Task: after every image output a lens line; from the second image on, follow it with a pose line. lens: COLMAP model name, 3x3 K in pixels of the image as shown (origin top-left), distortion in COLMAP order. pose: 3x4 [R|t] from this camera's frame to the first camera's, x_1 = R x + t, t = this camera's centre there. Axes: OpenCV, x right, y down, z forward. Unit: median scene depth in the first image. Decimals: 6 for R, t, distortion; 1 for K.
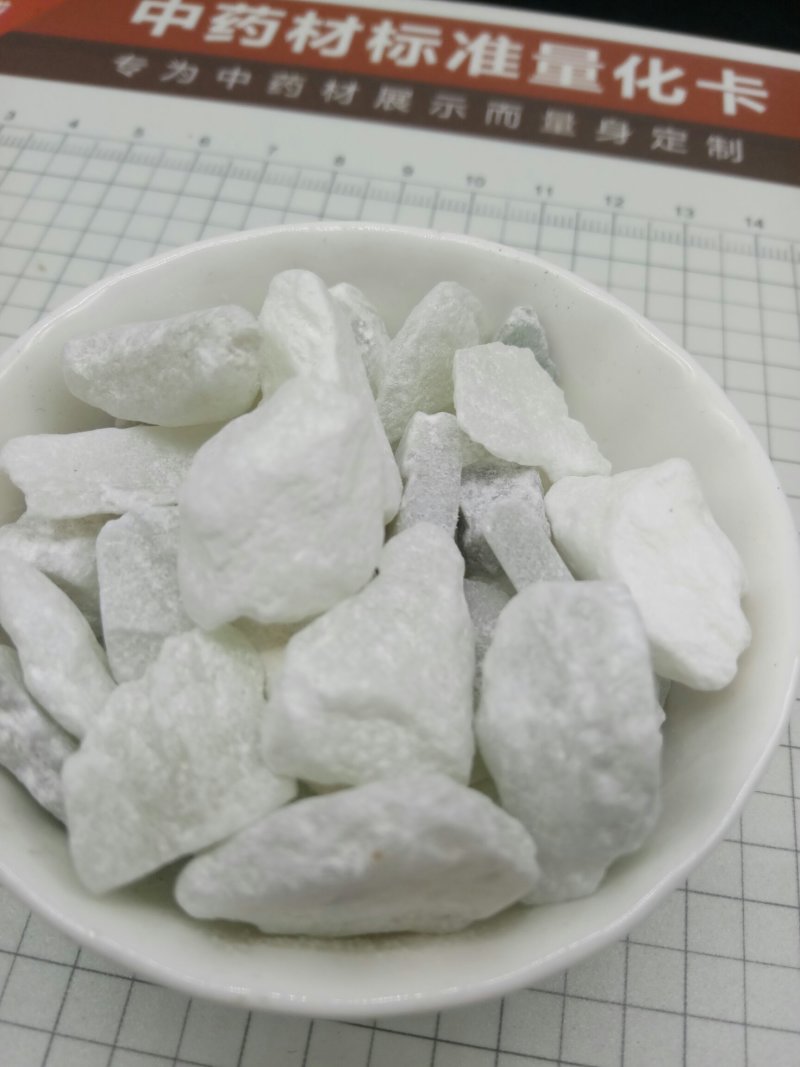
lens RADIAL K [[854.8, 0, 409.0], [0, 854.8, 548.7], [0, 0, 1]] dist [0.107739, -0.257697]
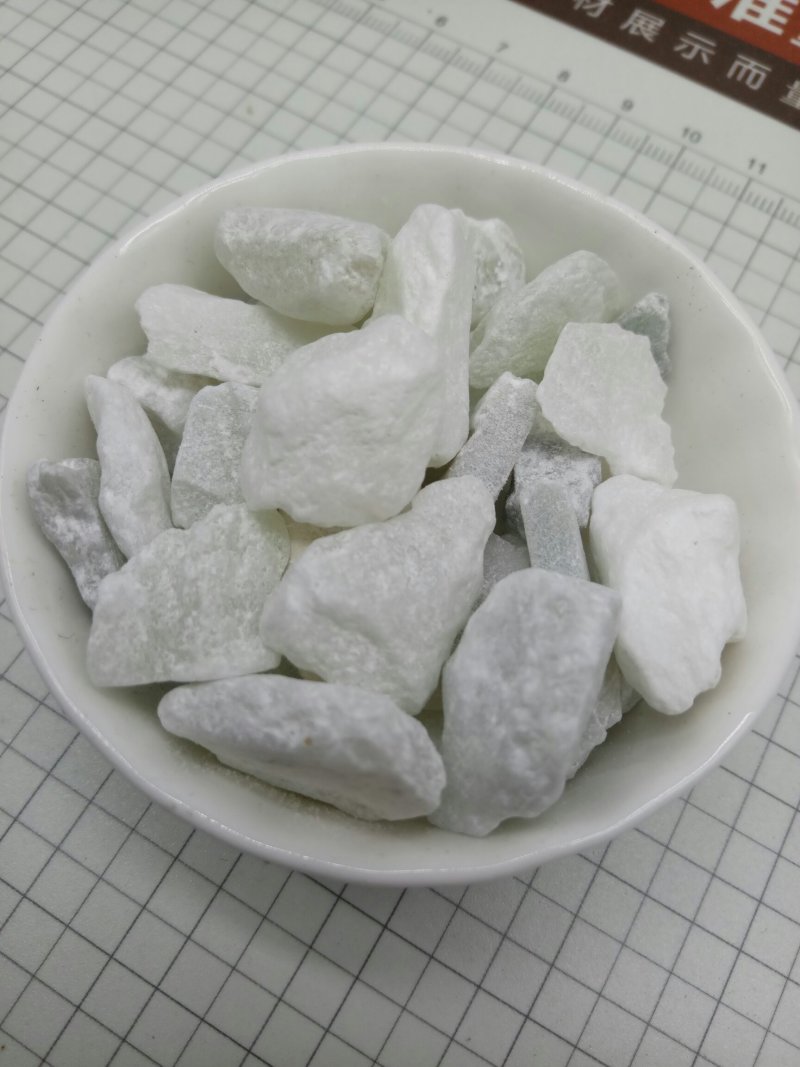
lens RADIAL K [[854.8, 0, 409.0], [0, 854.8, 548.7], [0, 0, 1]] dist [0.107739, -0.257697]
pose [[0.932108, 0.336800, -0.133193, 0.122243], [-0.313865, 0.934669, 0.166980, -0.103846], [0.180730, -0.113839, 0.976922, -0.084240]]
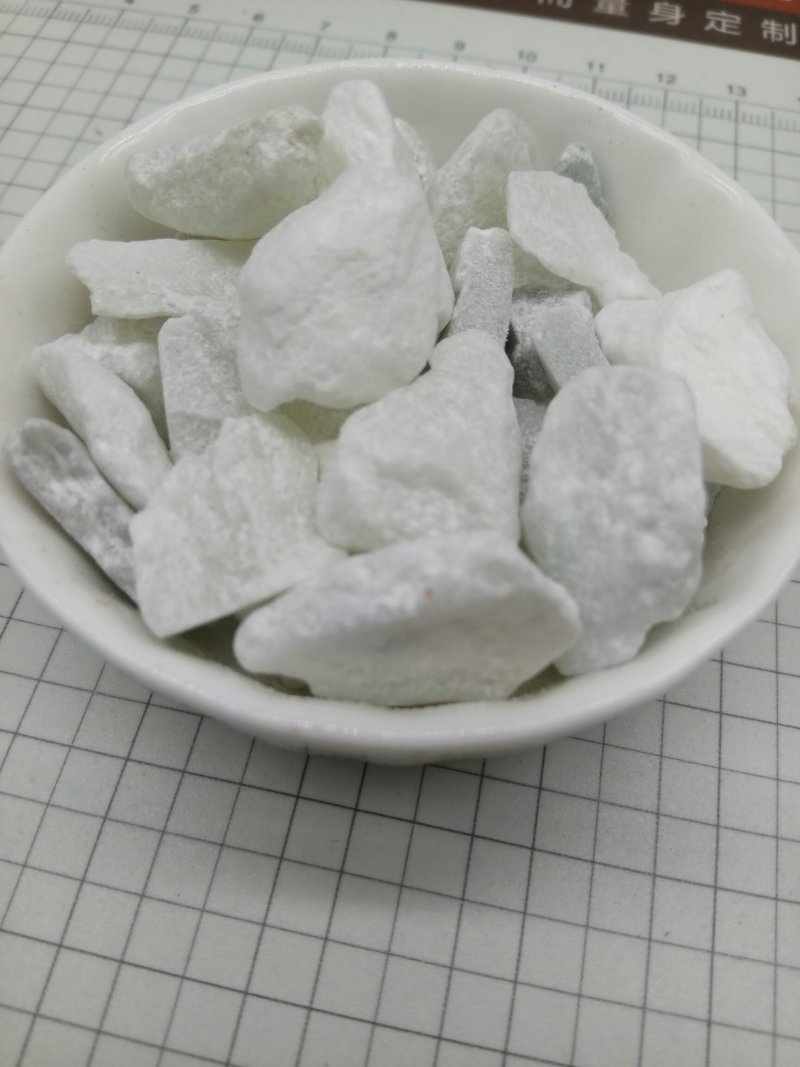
lens RADIAL K [[854.8, 0, 409.0], [0, 854.8, 548.7], [0, 0, 1]] dist [0.107739, -0.257697]
pose [[0.999064, 0.024865, -0.035391, -0.018946], [-0.023476, 0.998958, 0.039134, 0.196142], [0.036327, -0.038266, 0.998607, -0.031945]]
